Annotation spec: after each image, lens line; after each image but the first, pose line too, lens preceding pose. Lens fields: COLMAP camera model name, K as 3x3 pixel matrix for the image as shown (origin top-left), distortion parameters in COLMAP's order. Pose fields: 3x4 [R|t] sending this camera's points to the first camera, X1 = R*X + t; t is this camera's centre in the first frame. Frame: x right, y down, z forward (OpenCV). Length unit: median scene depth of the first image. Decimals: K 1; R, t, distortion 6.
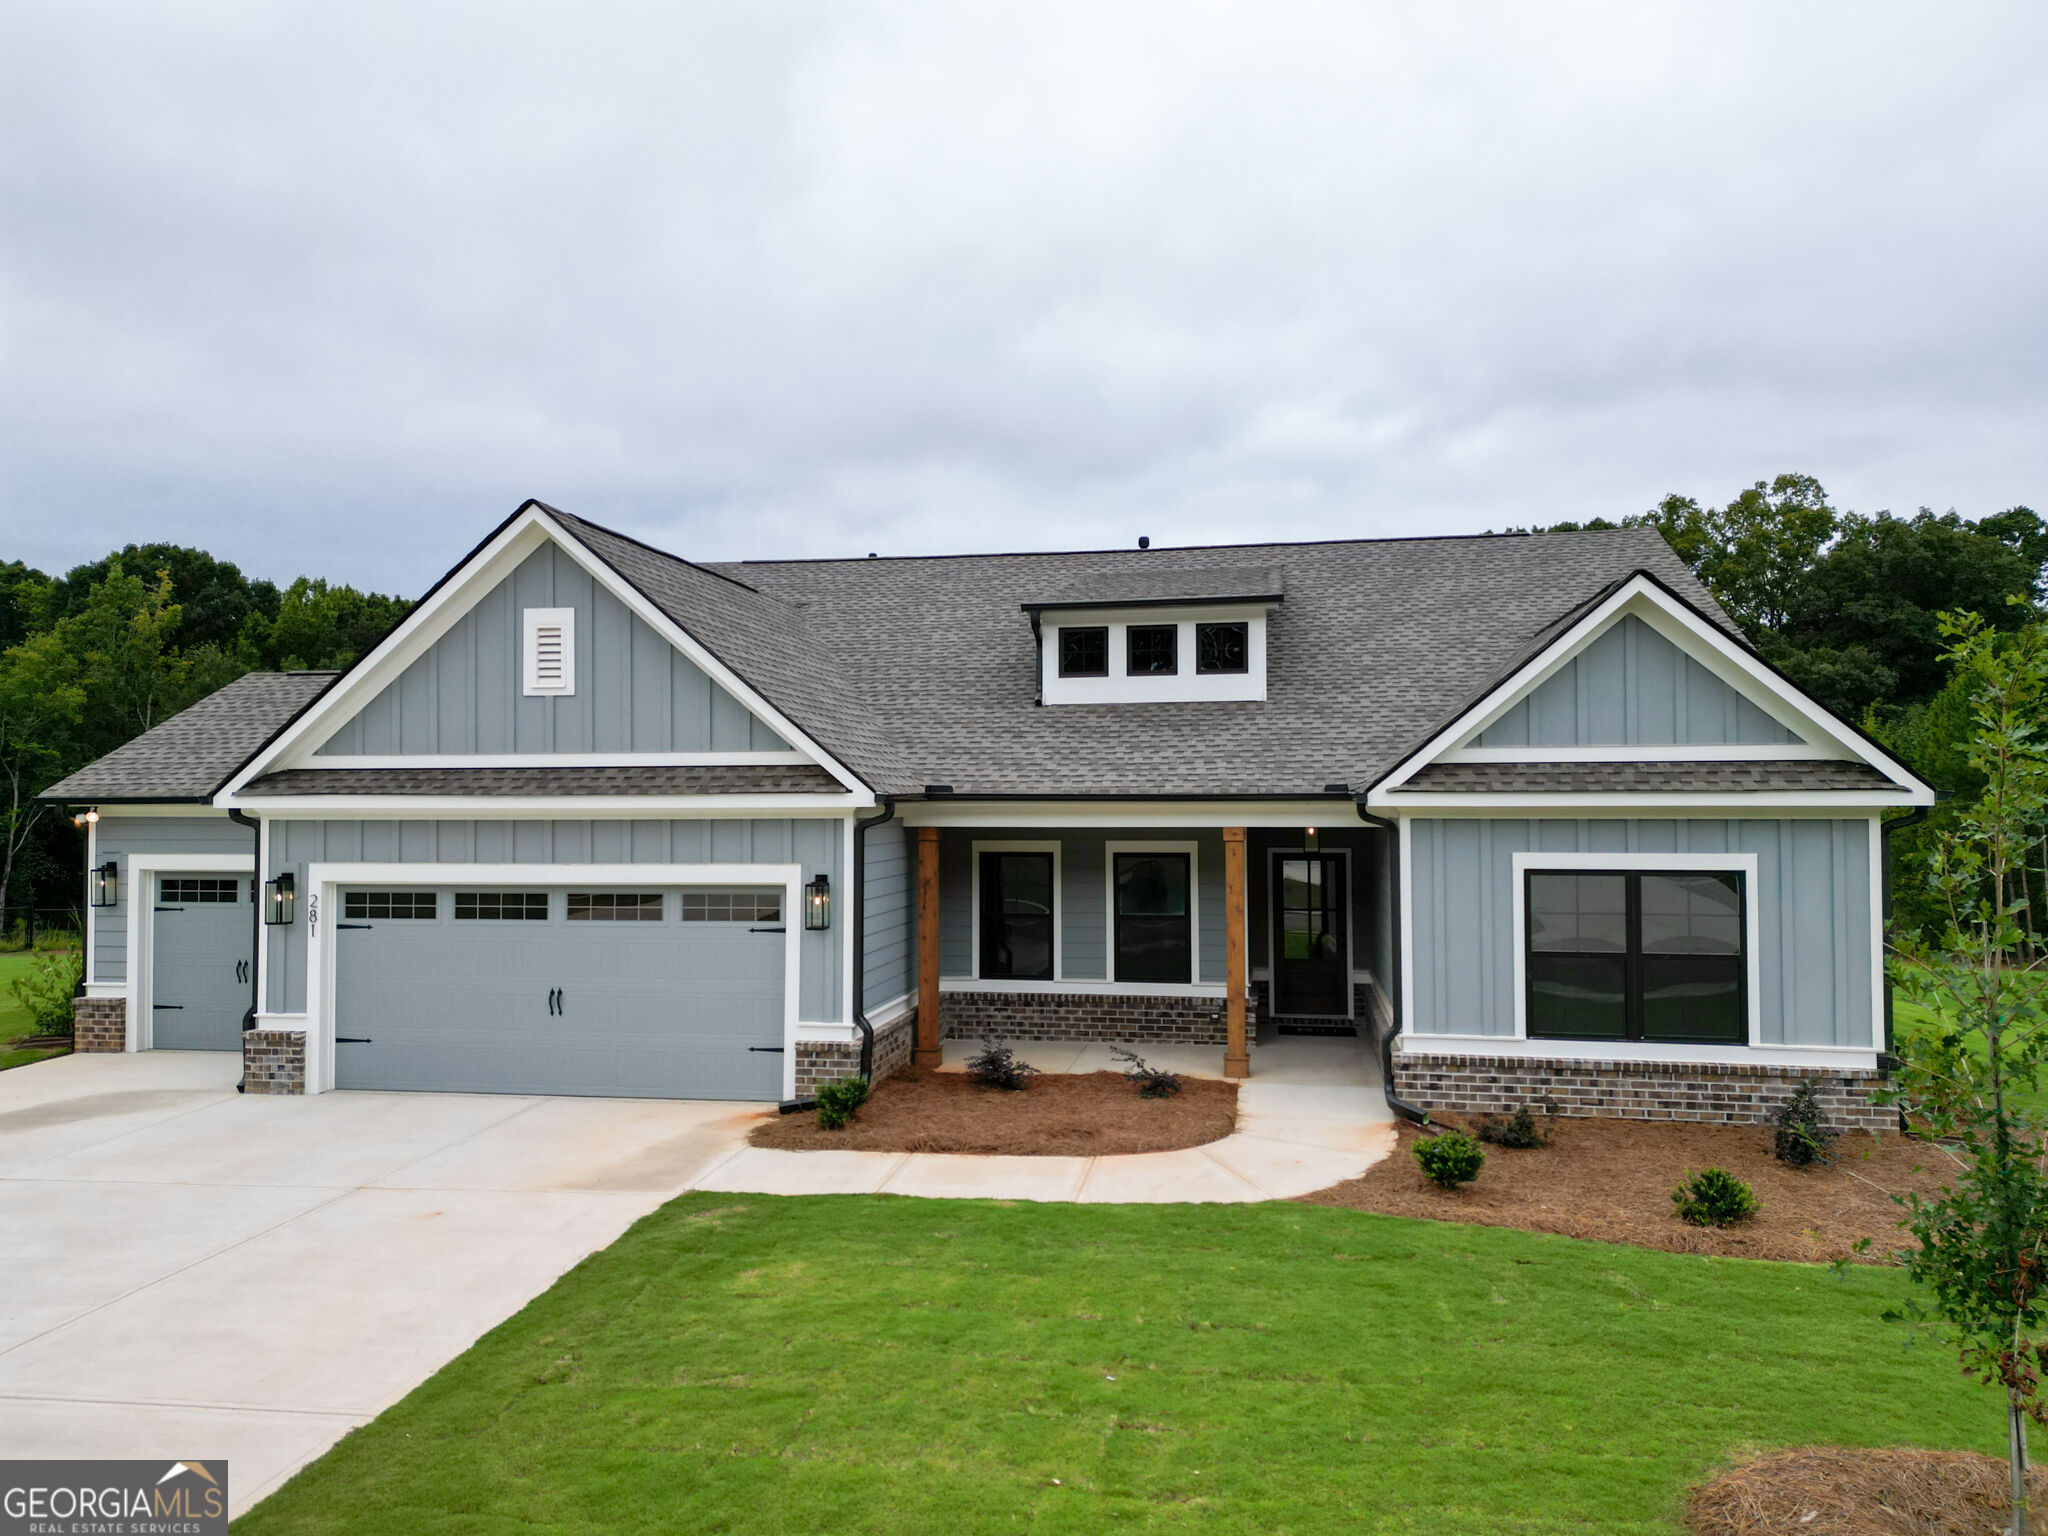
lens RADIAL K [[1421.4, 0, 1039.0], [0, 1421.4, 768.1], [0, 0, 1]] dist [0.073526, -0.067607]
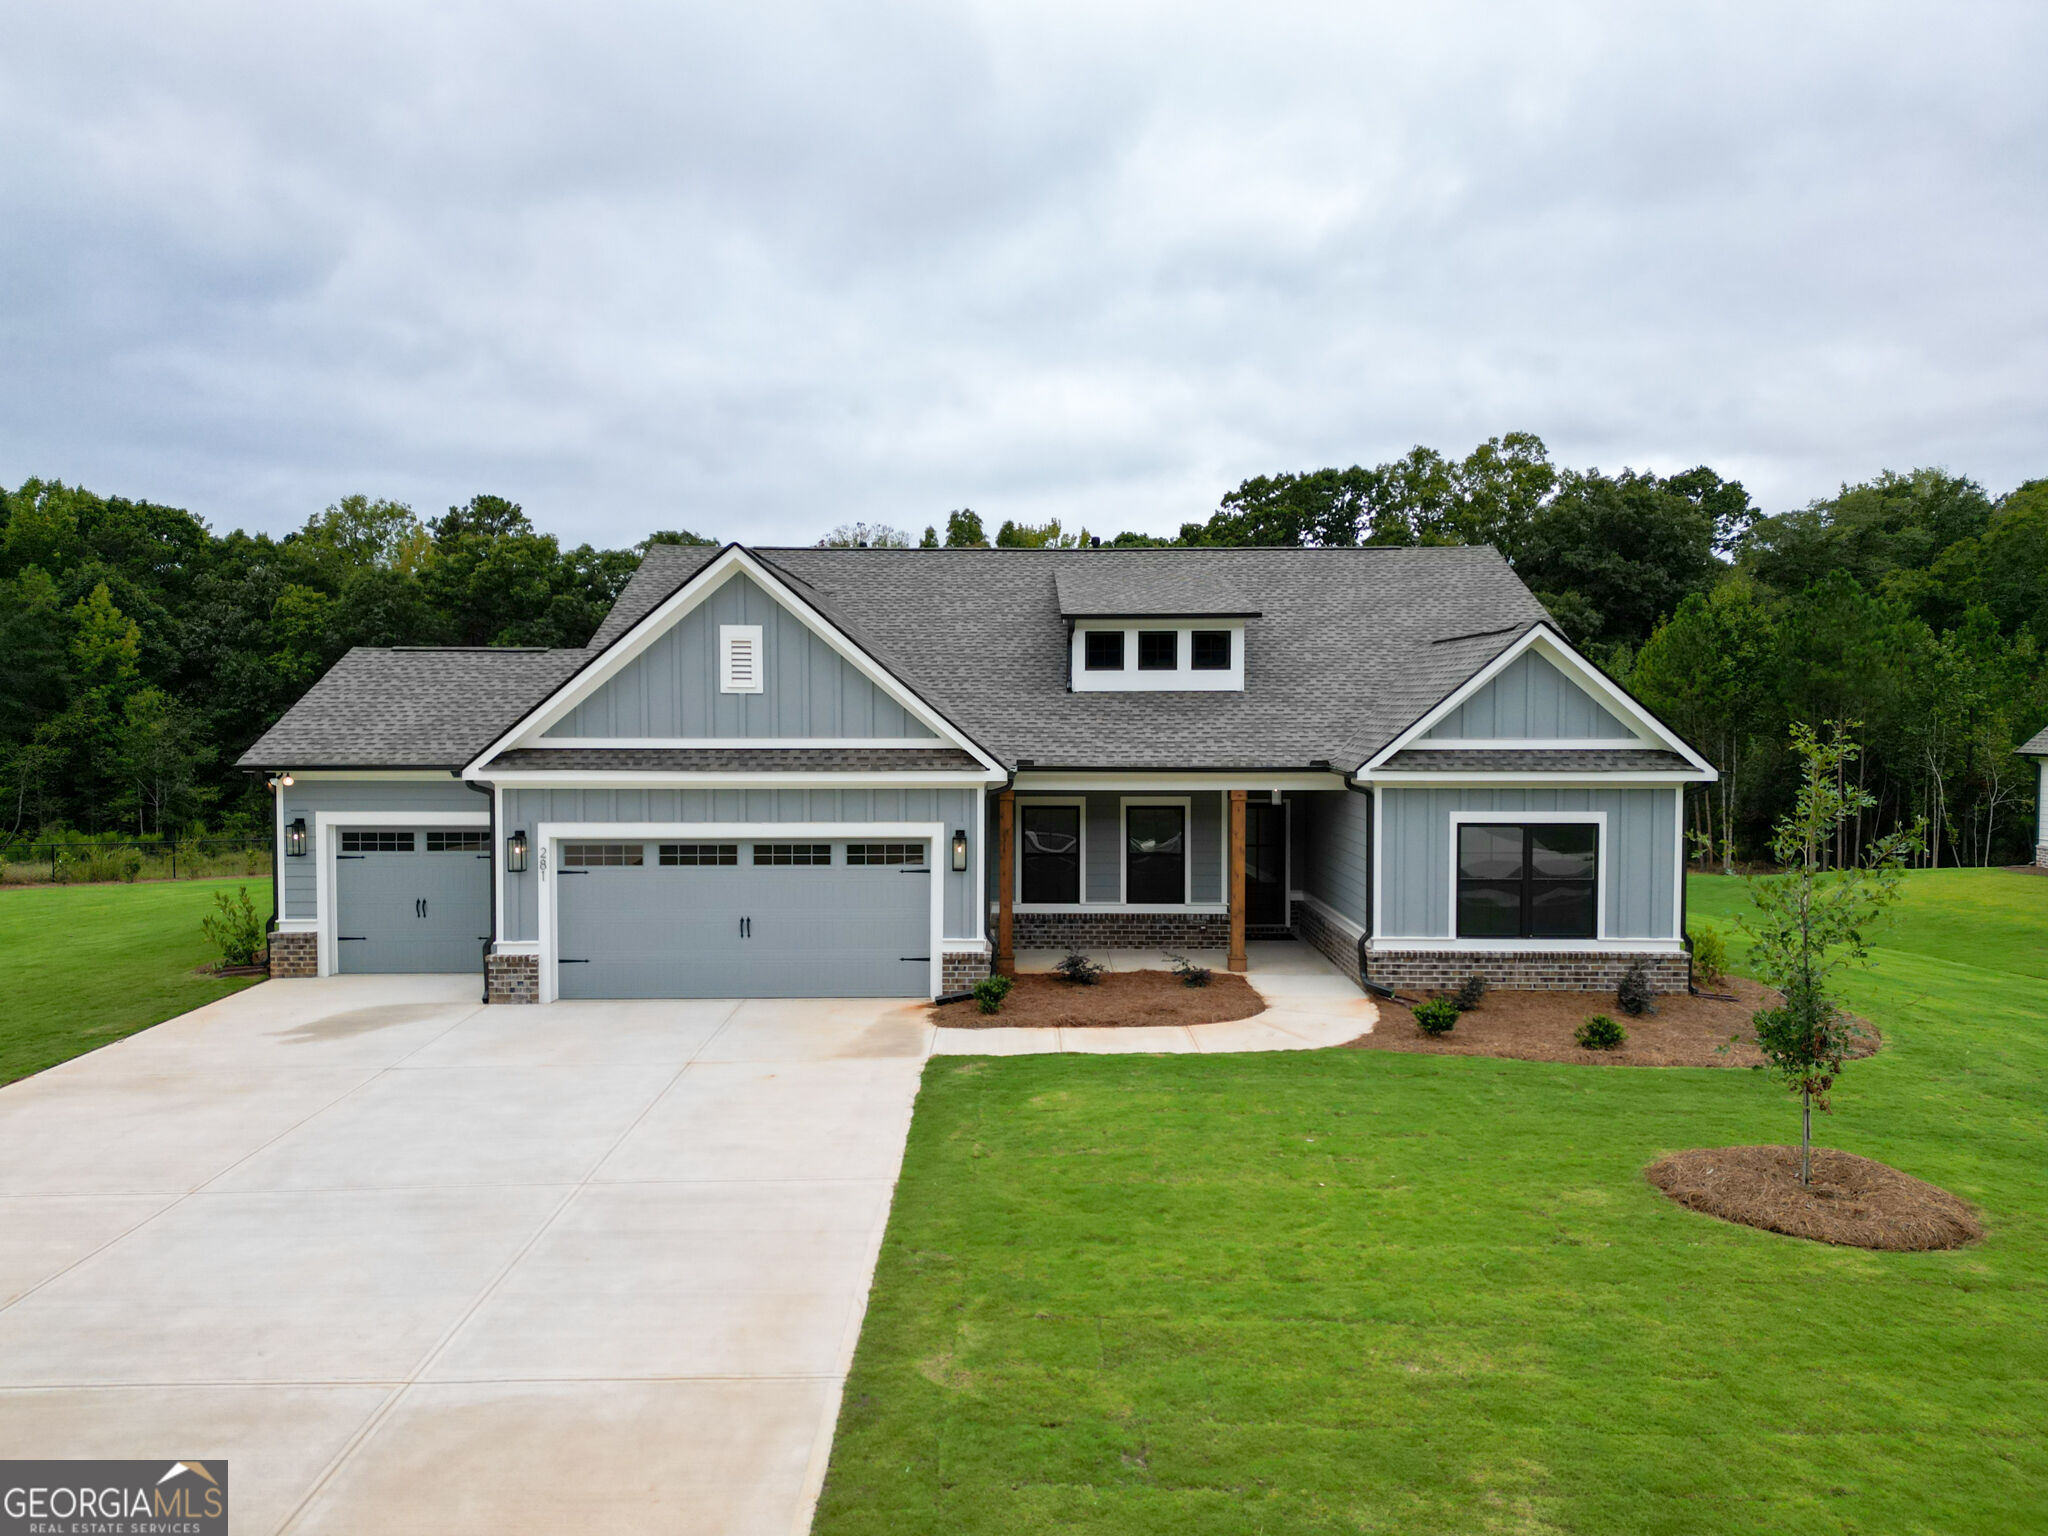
lens RADIAL K [[1421.4, 0, 1039.0], [0, 1421.4, 768.1], [0, 0, 1]] dist [0.073526, -0.067607]
pose [[0.984560, -0.002594, 0.175029, -0.303442], [-0.008121, 0.998137, 0.060474, -0.063258], [-0.174860, -0.060962, 0.982704, -0.317166]]
